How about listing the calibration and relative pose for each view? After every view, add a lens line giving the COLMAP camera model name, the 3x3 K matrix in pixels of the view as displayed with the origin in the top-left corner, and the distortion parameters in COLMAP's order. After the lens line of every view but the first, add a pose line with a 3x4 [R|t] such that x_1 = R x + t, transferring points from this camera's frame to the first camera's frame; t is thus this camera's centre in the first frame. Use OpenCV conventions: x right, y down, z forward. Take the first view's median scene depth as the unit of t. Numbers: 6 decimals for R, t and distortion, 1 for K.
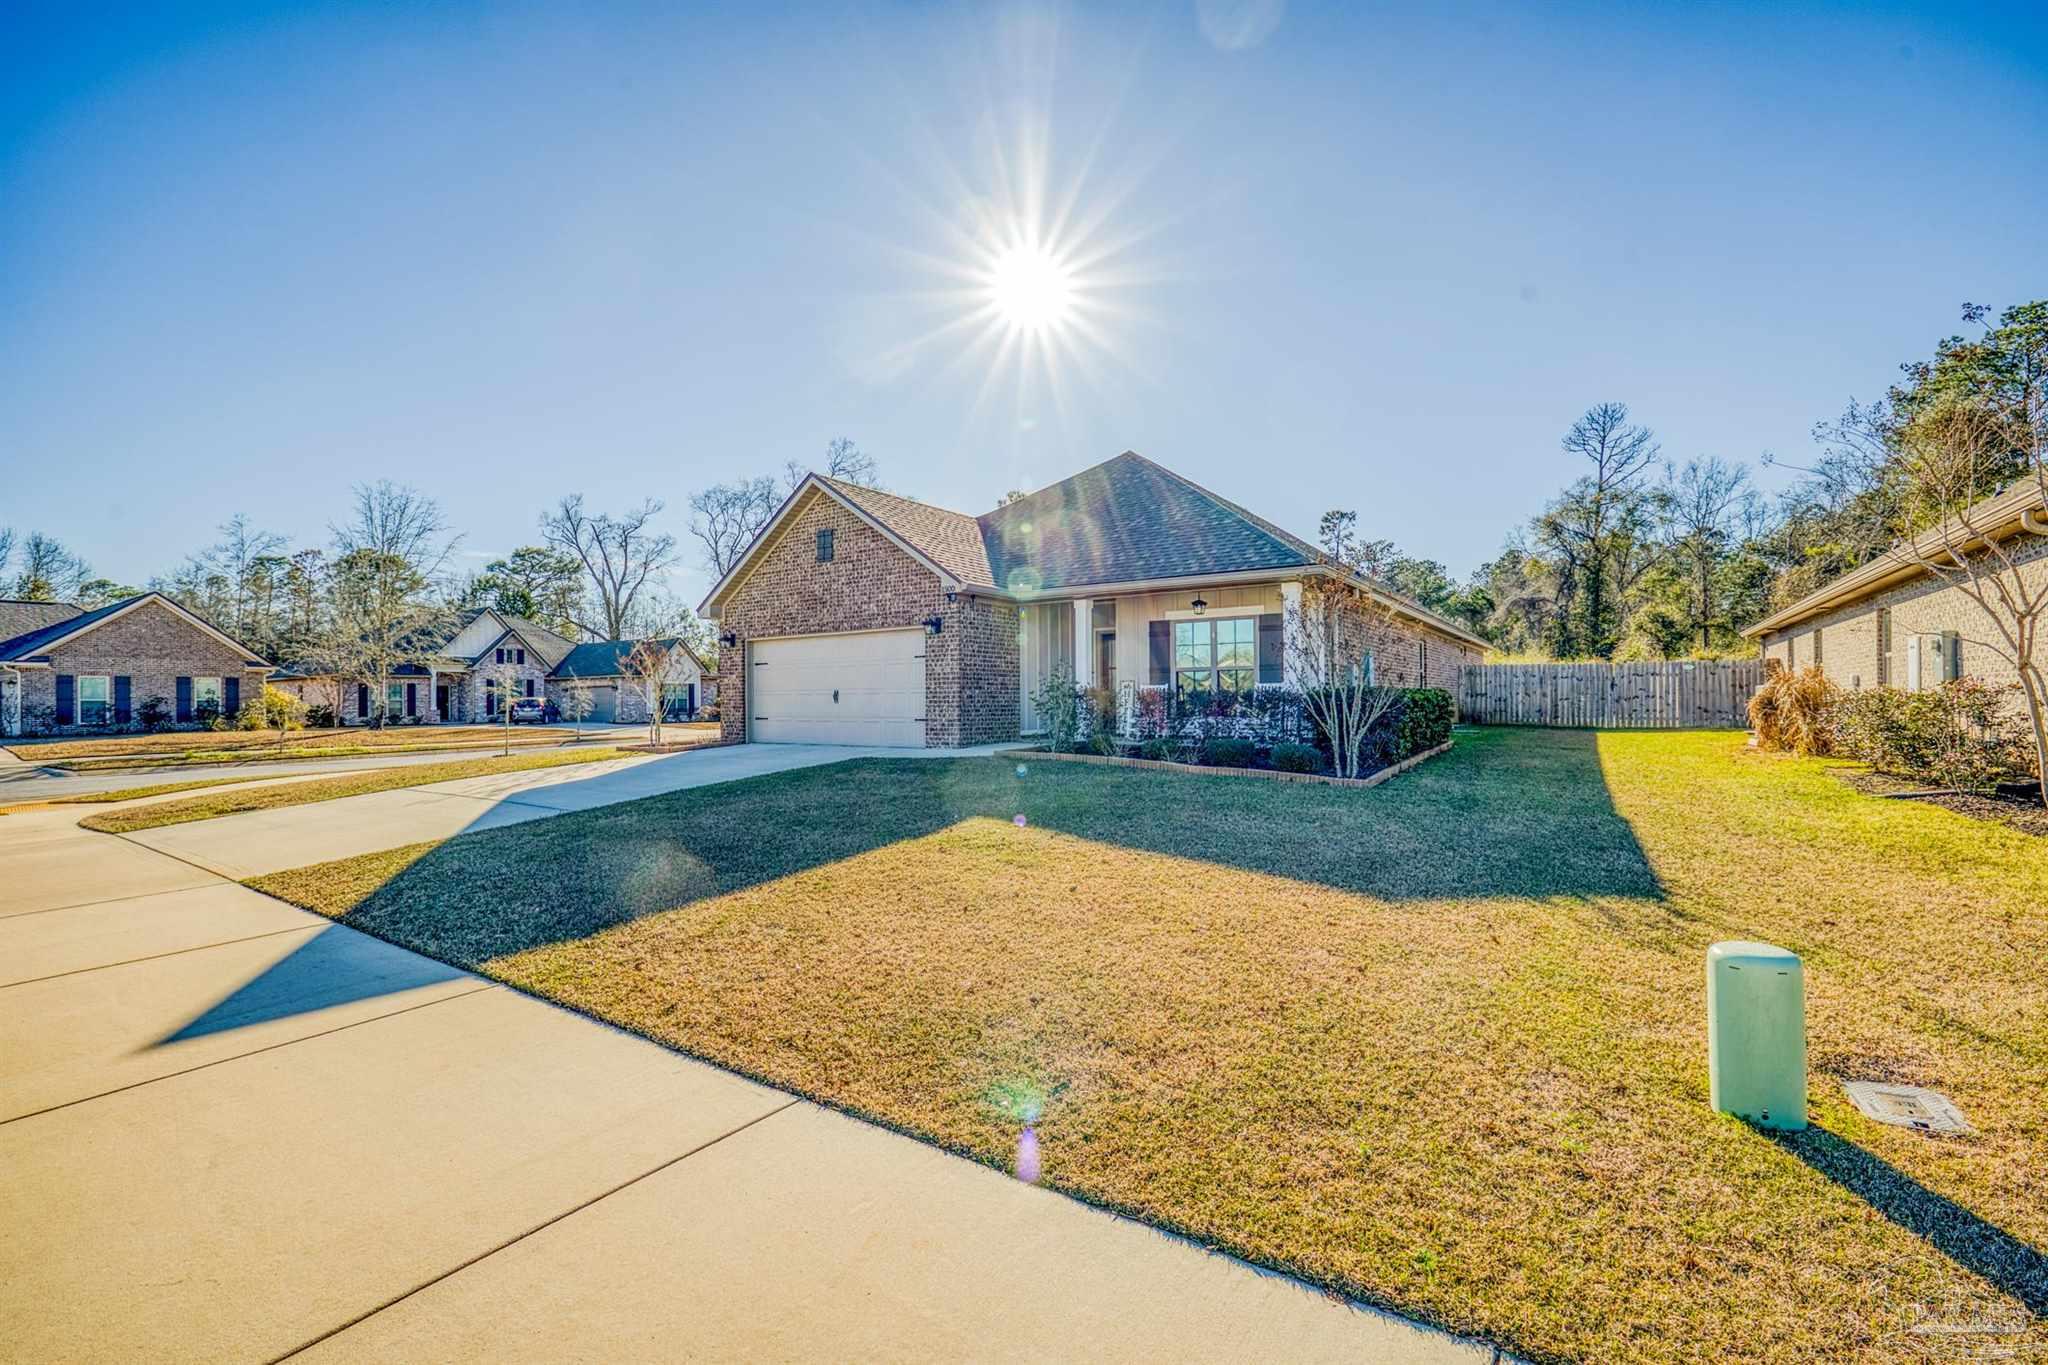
lens RADIAL K [[881.7, 0, 1025.7], [0, 881.7, 683.6], [0, 0, 1]] dist [-0.043471, 0.015254]
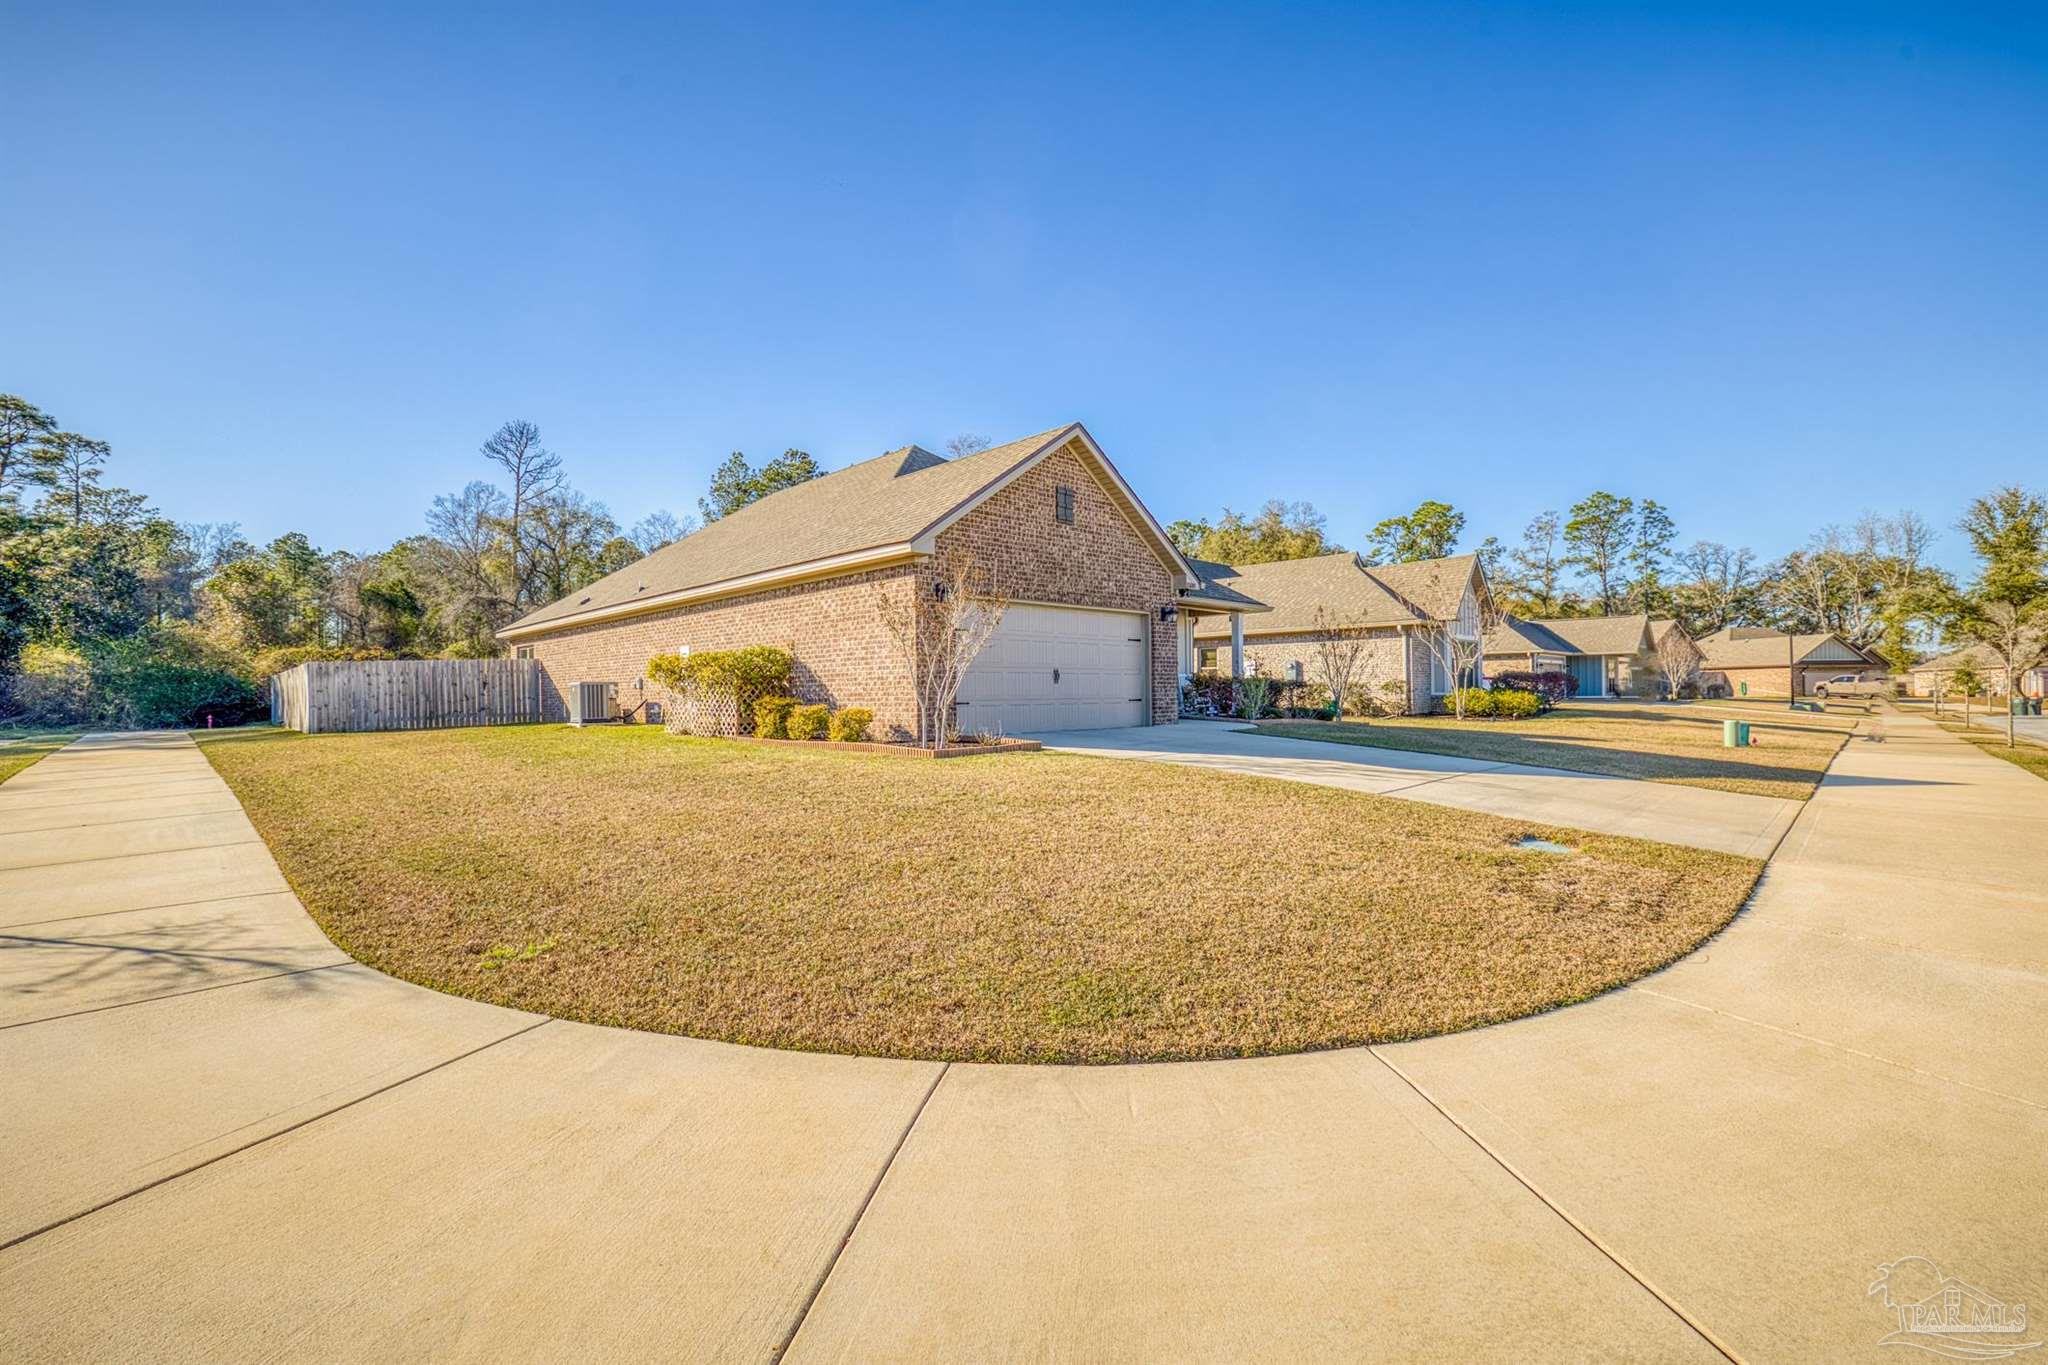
lens RADIAL K [[881.7, 0, 1023.1], [0, 881.7, 686.0], [0, 0, 1]] dist [-0.043471, 0.015254]
pose [[0.187789, 0.014412, 0.982104, -0.518948], [-0.008510, 0.999879, -0.013046, 0.017301], [-0.982173, -0.005908, 0.187889, 0.409940]]
